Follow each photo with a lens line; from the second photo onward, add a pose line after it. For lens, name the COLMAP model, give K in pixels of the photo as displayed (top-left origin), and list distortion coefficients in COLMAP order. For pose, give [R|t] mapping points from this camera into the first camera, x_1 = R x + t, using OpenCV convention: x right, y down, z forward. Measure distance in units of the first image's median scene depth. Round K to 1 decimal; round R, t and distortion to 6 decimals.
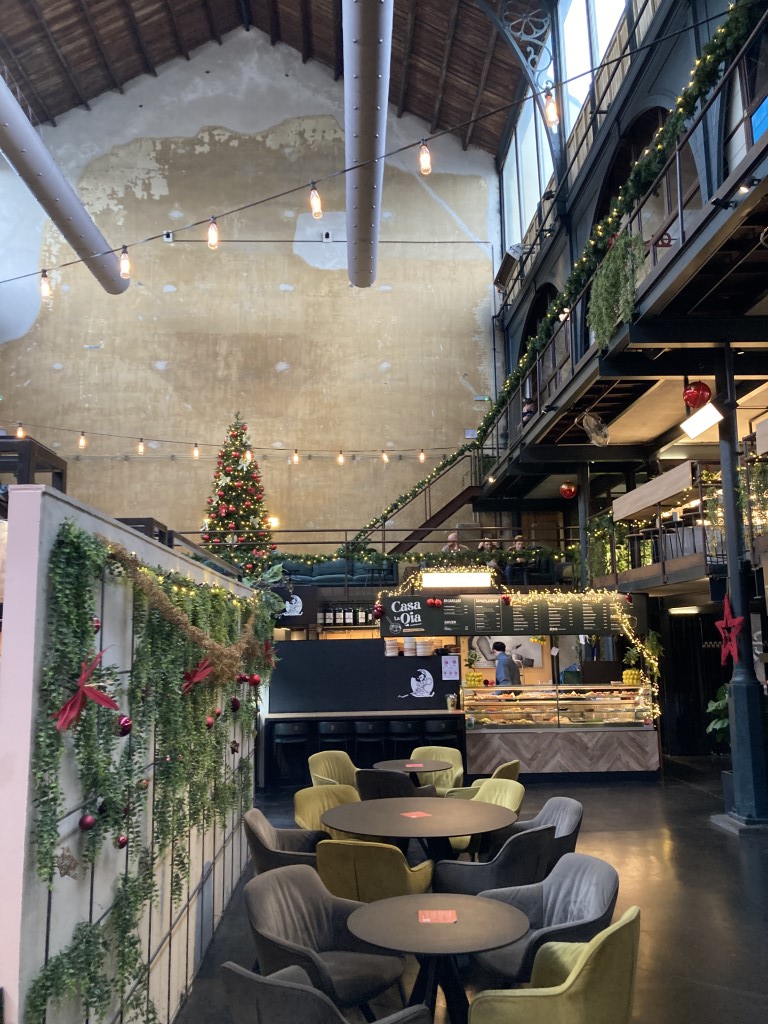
lens RADIAL K [[828.9, 0, 384.0], [0, 828.9, 512.0], [0, 0, 1]] dist [0.011020, 0.002694]
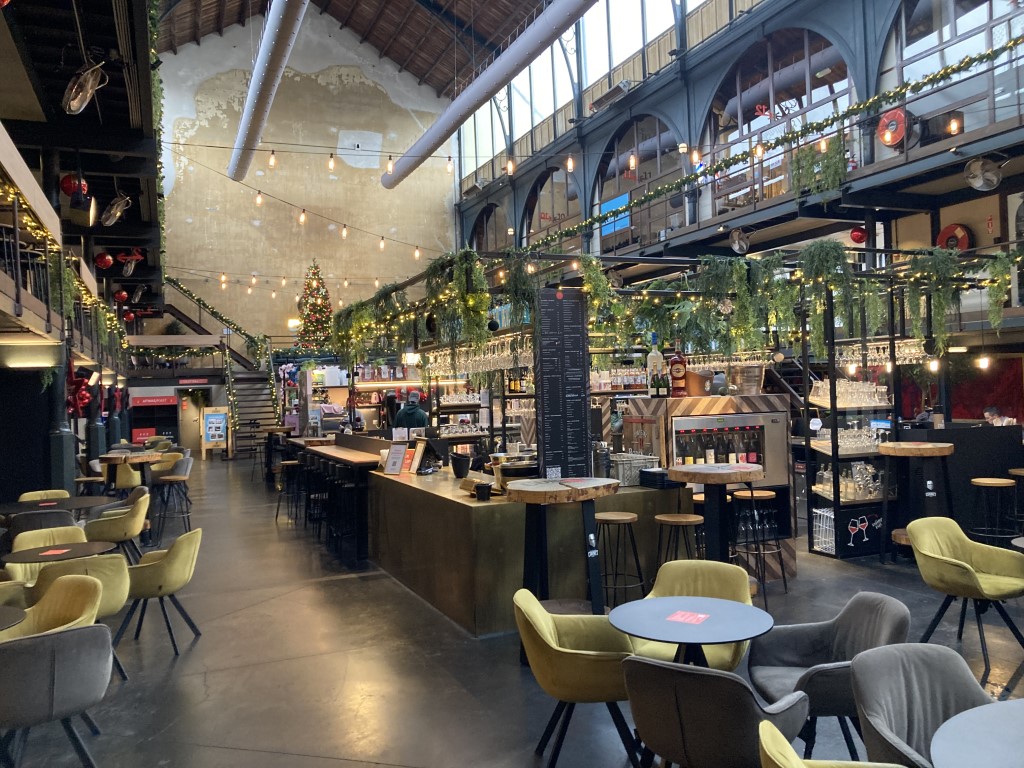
lens RADIAL K [[828.9, 0, 512.0], [0, 828.9, 384.0], [0, 0, 1]] dist [0.011020, 0.002694]
pose [[0.937554, -0.012273, 0.347623, -0.364567], [-0.036977, 0.990198, 0.134686, -0.101802], [-0.345869, -0.139129, 0.927910, -0.702076]]
